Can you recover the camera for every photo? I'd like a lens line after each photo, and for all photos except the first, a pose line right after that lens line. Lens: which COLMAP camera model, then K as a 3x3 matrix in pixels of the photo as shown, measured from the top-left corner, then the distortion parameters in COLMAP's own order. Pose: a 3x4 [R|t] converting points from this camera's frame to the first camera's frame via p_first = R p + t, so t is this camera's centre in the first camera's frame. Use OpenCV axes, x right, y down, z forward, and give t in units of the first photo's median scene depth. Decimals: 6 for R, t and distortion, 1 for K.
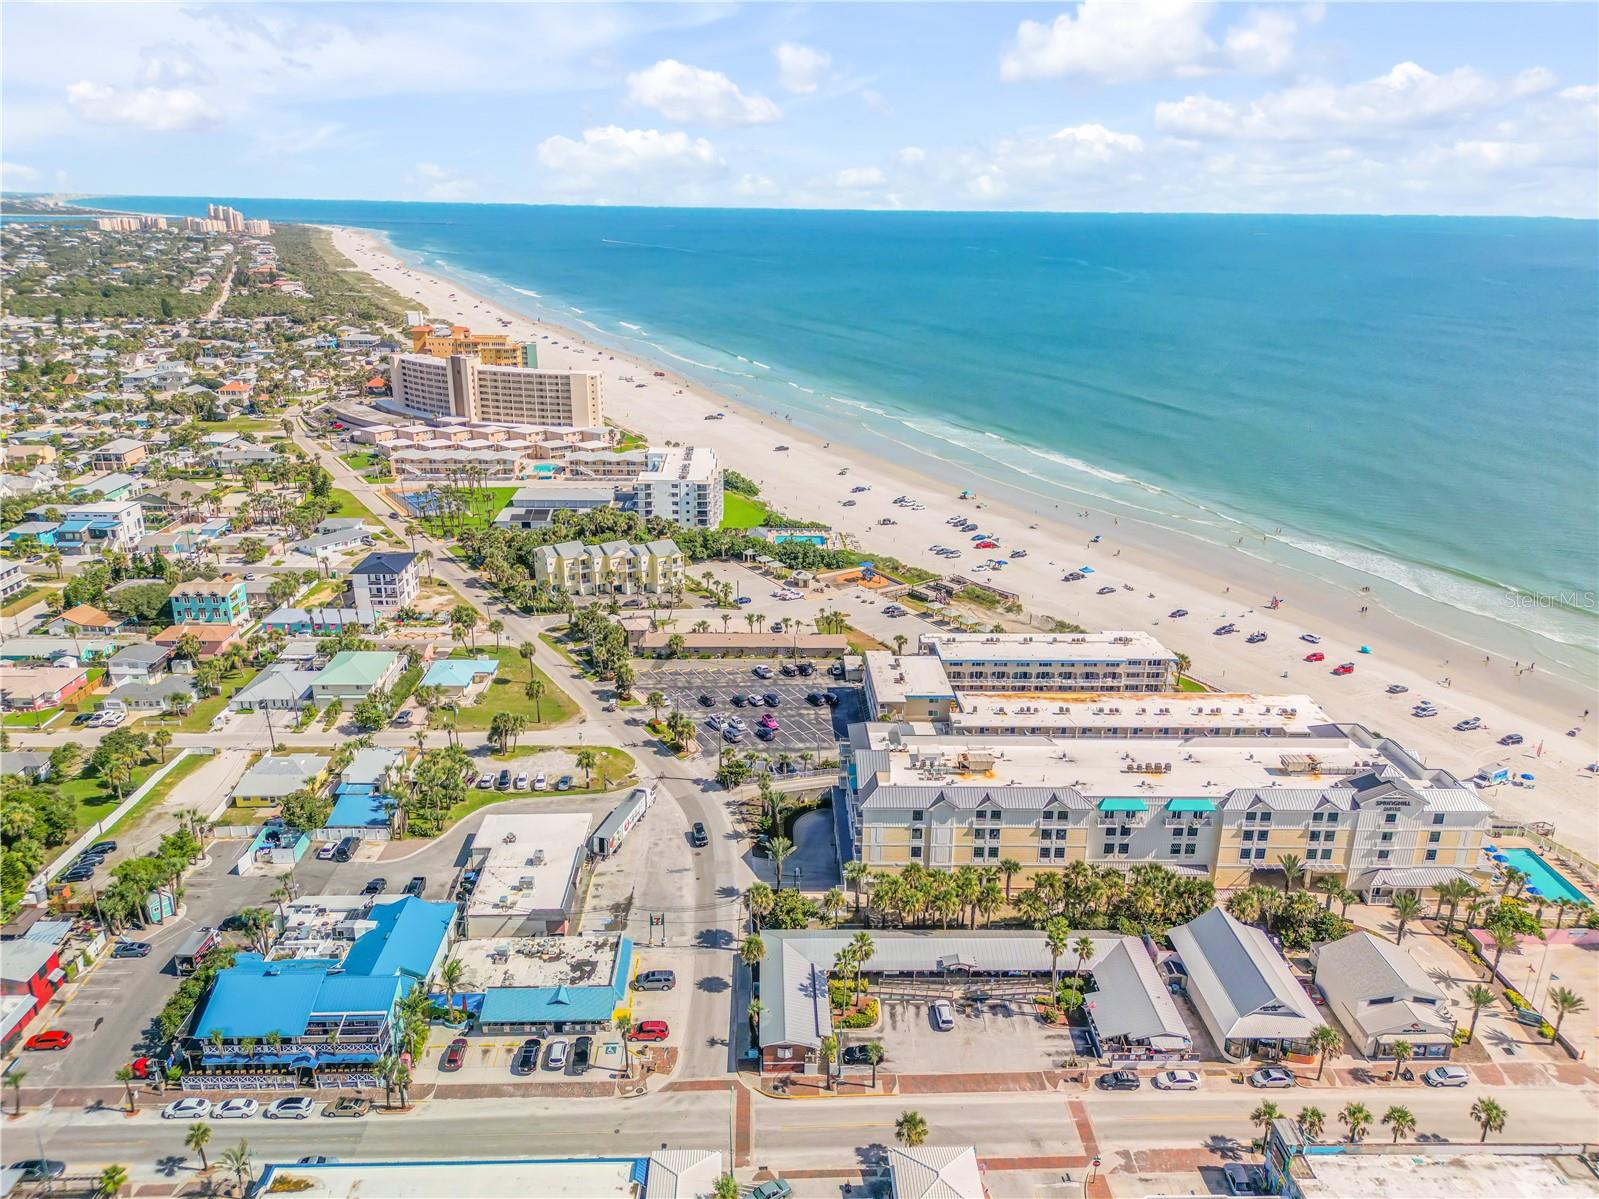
lens RADIAL K [[1150.2, 0, 792.9], [0, 1150.2, 598.1], [0, 0, 1]] dist [0.006796, 0.000625]
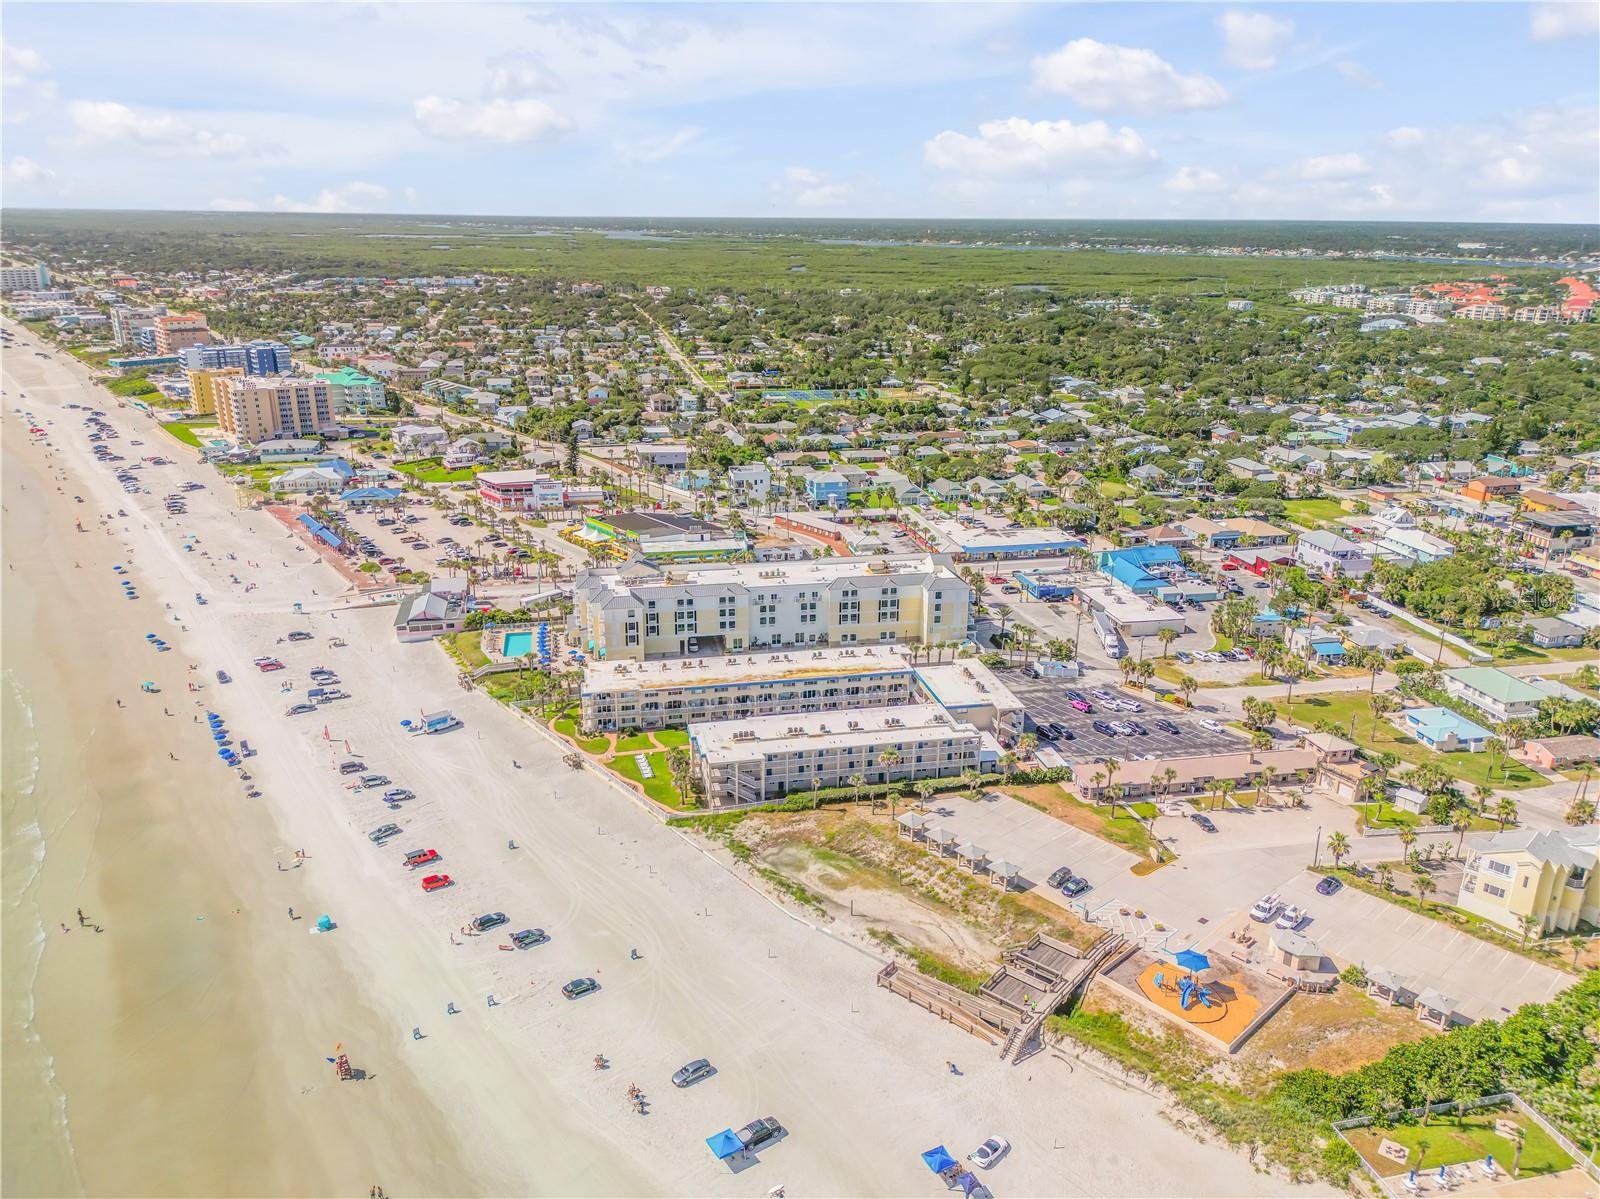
lens RADIAL K [[1150.9, 0, 793.4], [0, 1150.9, 598.1], [0, 0, 1]] dist [0.006796, 0.000625]
pose [[-0.984135, 0.039854, -0.172886, 0.430348], [-0.074937, 0.789888, 0.608656, -0.614813], [0.160818, 0.611955, -0.774370, 1.757360]]
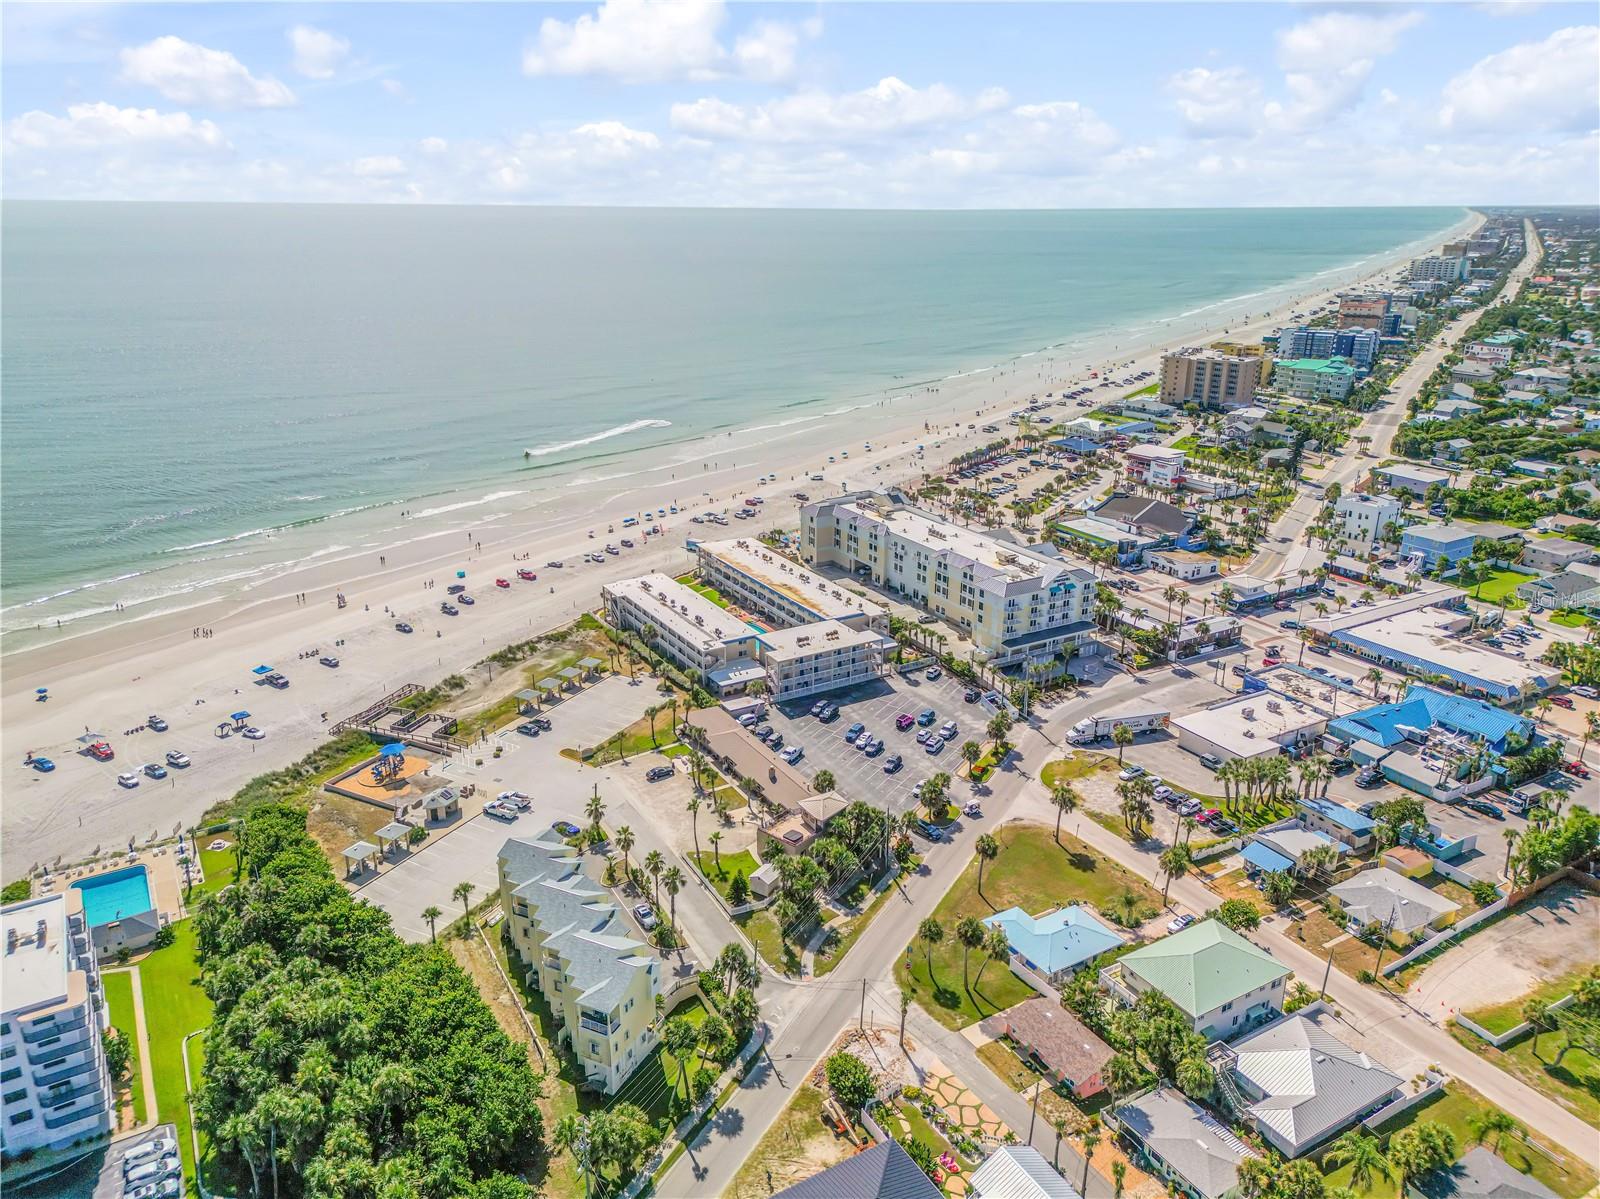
lens RADIAL K [[1150.9, 0, 793.4], [0, 1150.9, 598.1], [0, 0, 1]] dist [0.006796, 0.000625]
pose [[-0.491819, -0.295808, 0.818909, -0.758576], [0.270687, 0.841970, 0.466707, -0.471642], [-0.827552, 0.451203, -0.334025, 1.384594]]
